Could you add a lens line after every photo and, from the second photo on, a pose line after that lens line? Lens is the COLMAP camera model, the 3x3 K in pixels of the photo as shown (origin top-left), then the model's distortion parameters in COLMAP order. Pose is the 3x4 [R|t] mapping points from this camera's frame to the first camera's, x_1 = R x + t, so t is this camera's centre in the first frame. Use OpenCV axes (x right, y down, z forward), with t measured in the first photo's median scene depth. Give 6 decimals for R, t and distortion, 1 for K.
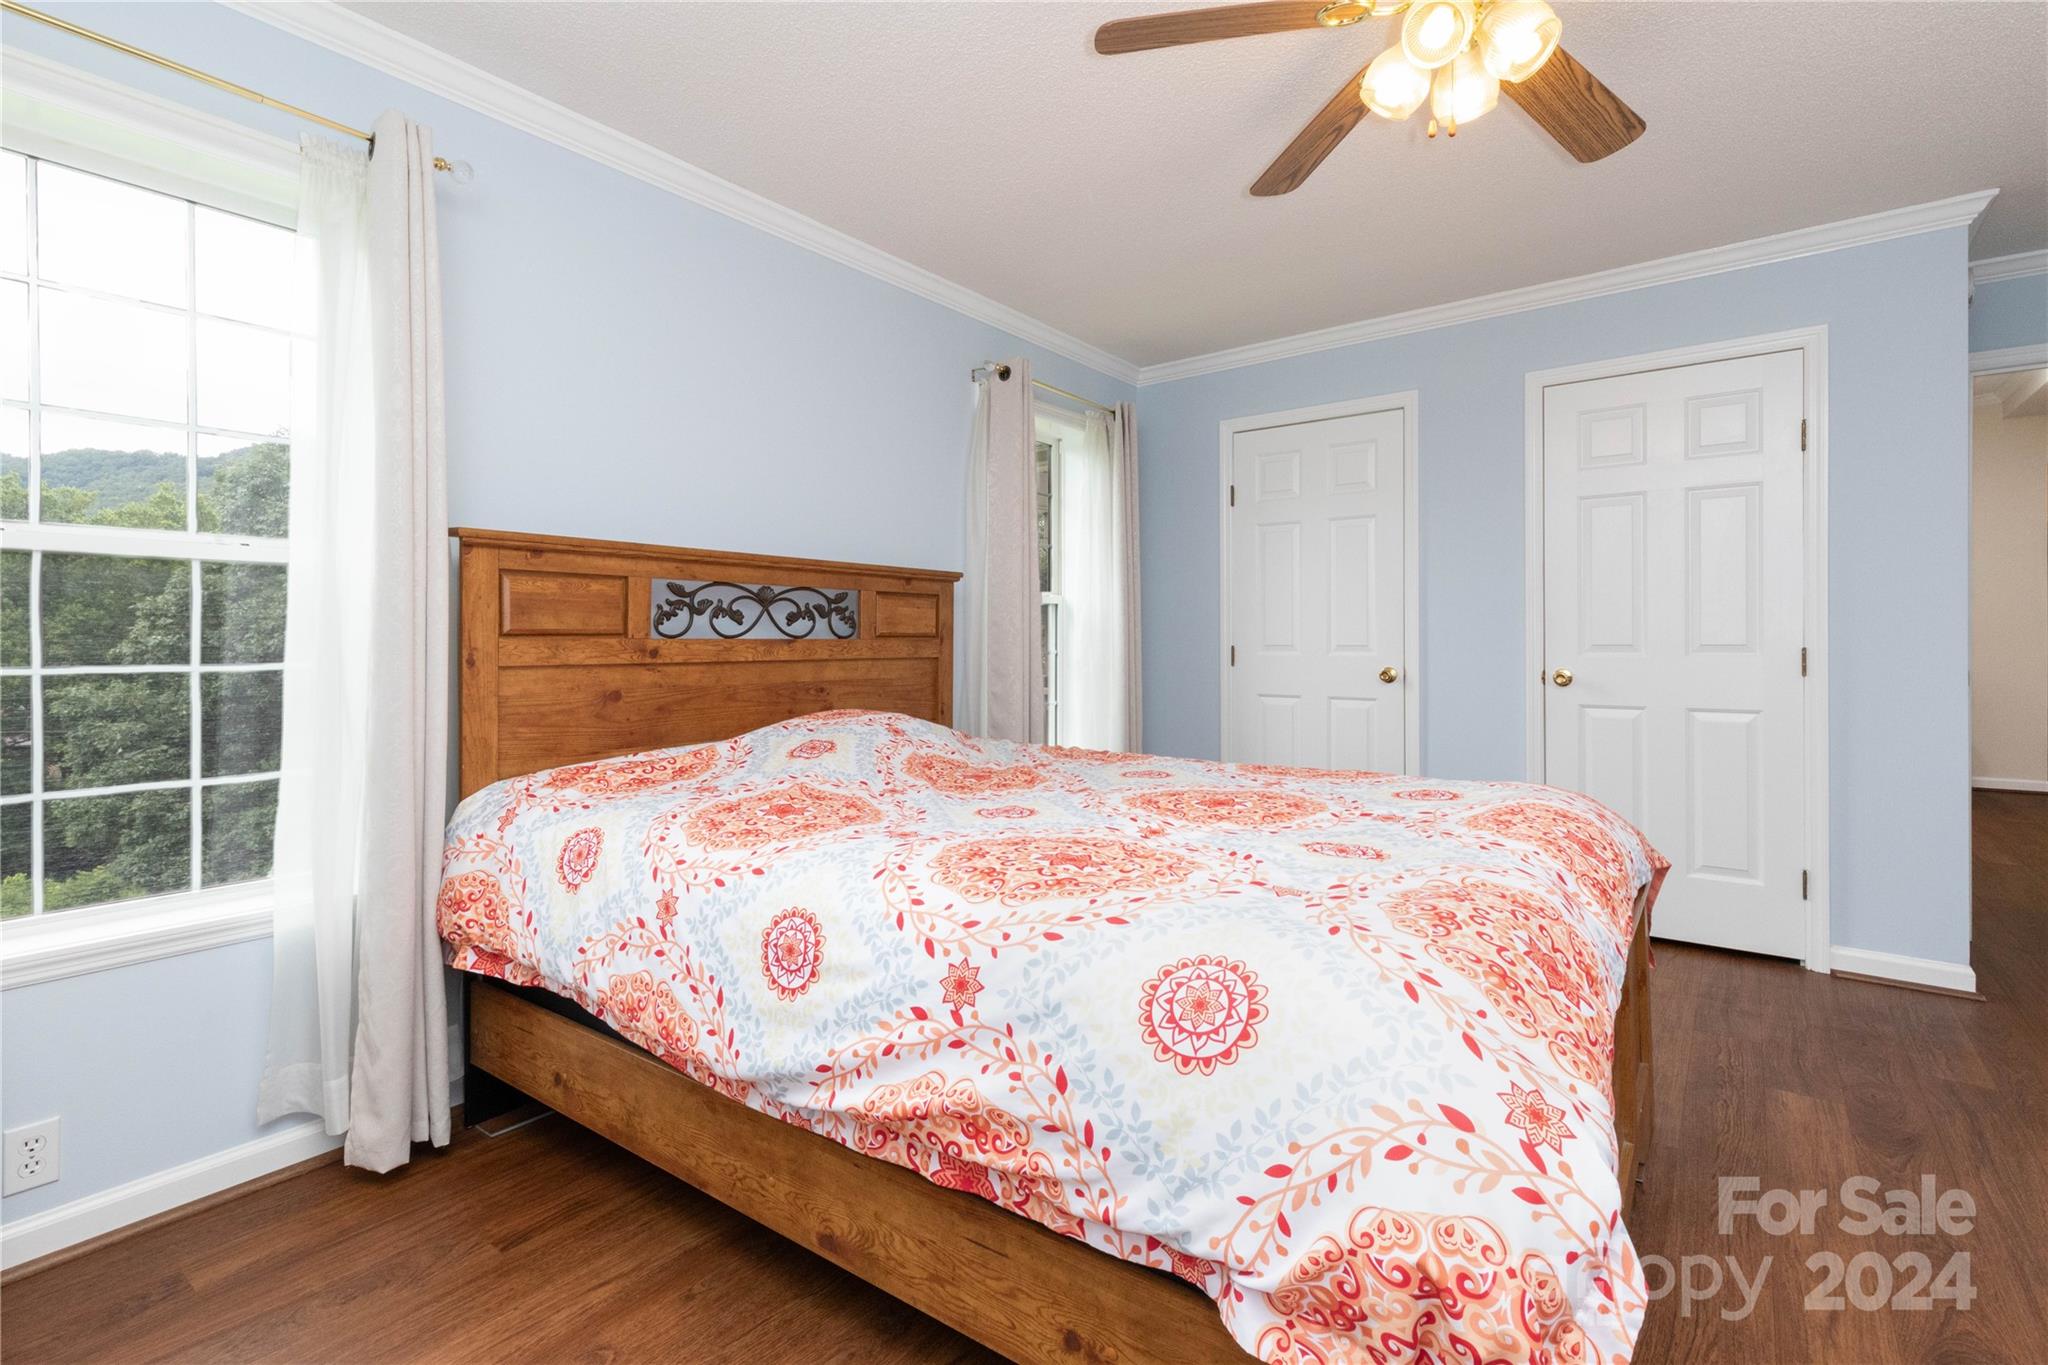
lens RADIAL K [[938.7, 0, 1060.7], [0, 938.7, 639.5], [0, 0, 1]] dist [0.011511, -0.000213]
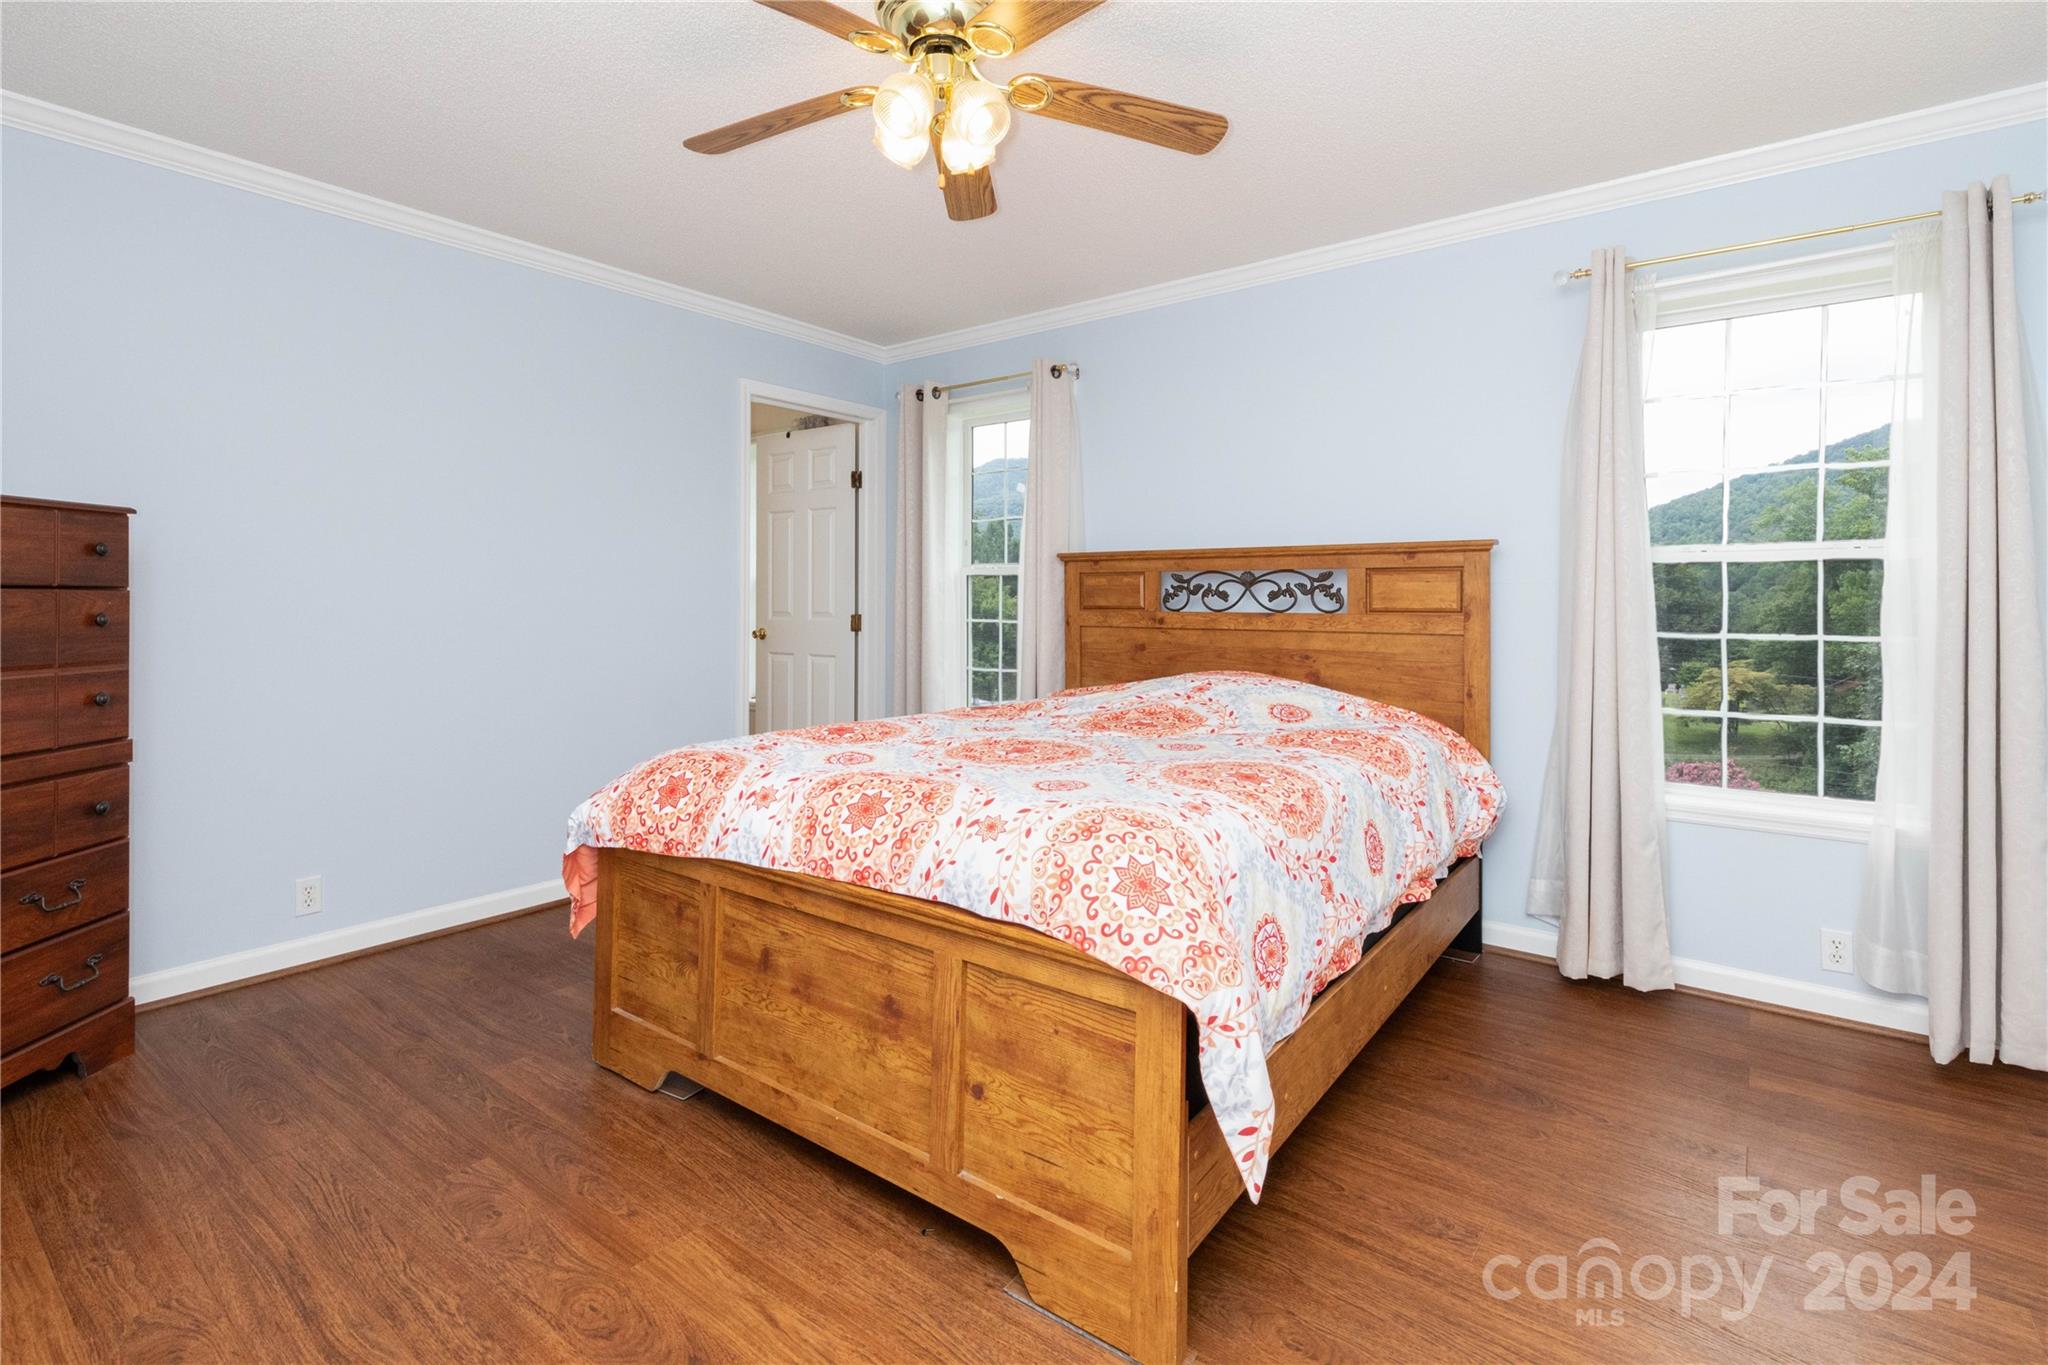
lens RADIAL K [[938.7, 0, 979.6], [0, 938.7, 607.8], [0, 0, 1]] dist [0.011511, -0.000213]
pose [[-0.037452, 0.003937, -0.999291, 0.996790], [-0.006063, 0.999973, 0.004167, -0.010301], [0.999280, 0.006215, -0.037428, 0.691578]]
